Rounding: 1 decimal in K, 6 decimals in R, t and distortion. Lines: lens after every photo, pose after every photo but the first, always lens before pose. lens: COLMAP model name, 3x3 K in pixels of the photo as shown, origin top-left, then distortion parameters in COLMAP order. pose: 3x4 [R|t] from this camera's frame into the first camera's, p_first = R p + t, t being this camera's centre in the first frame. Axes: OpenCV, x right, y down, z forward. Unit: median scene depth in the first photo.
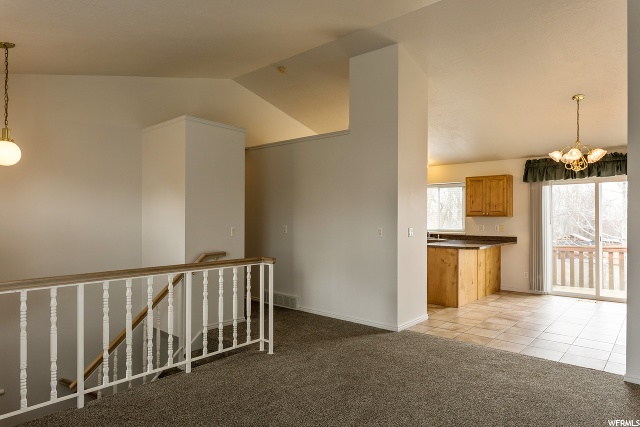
lens RADIAL K [[395.5, 0, 317.4], [0, 395.5, 214.8], [0, 0, 1]] dist [0.008920, 0.000206]
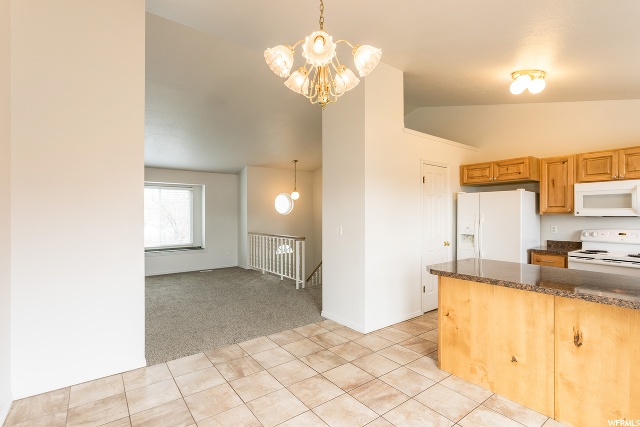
lens RADIAL K [[303.2, 0, 317.6], [0, 303.2, 214.8], [0, 0, 1]] dist [0.002900, -0.000449]
pose [[-0.207831, -0.004729, -0.978153, 0.693356], [0.009512, 0.999931, -0.006855, 0.006054], [0.978119, -0.010729, -0.207771, 0.763056]]
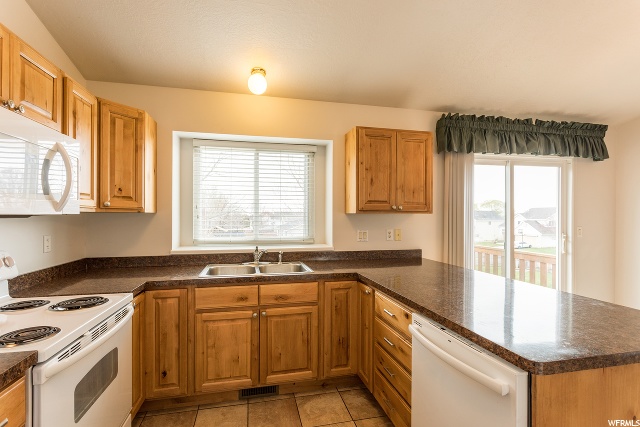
lens RADIAL K [[303.2, 0, 316.3], [0, 303.2, 215.5], [0, 0, 1]] dist [0.002900, -0.000449]
pose [[0.588502, 0.000030, 0.808496, 0.069042], [-0.010424, 0.999917, 0.007551, 0.006079], [-0.808429, -0.012872, 0.588453, 0.887360]]
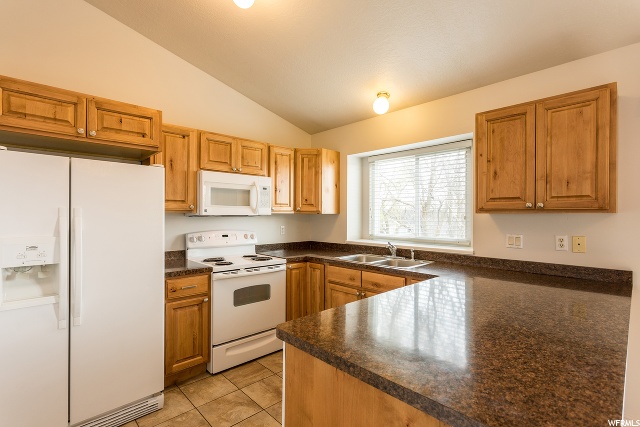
lens RADIAL K [[303.2, 0, 316.9], [0, 303.2, 214.4], [0, 0, 1]] dist [0.002900, -0.000449]
pose [[0.995674, 0.002654, -0.092873, 0.260102], [-0.002028, 0.999975, 0.006834, 0.004986], [0.092889, -0.006616, 0.995654, 0.726818]]
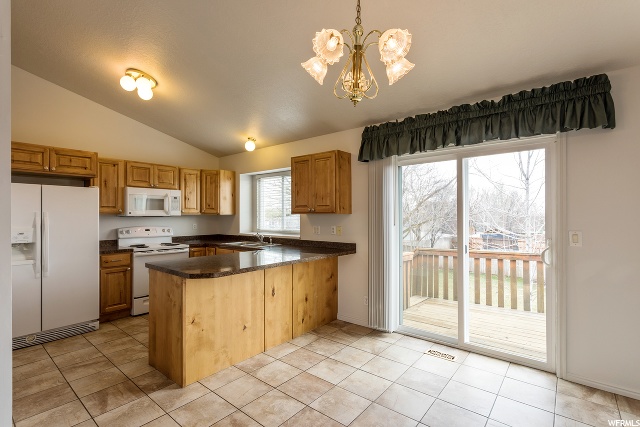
lens RADIAL K [[303.2, 0, 316.7], [0, 303.2, 214.9], [0, 0, 1]] dist [0.002900, -0.000449]
pose [[0.999655, -0.001543, 0.026211, 0.432832], [0.001350, 0.999972, 0.007351, 0.002893], [-0.026221, -0.007313, 0.999629, 0.494185]]
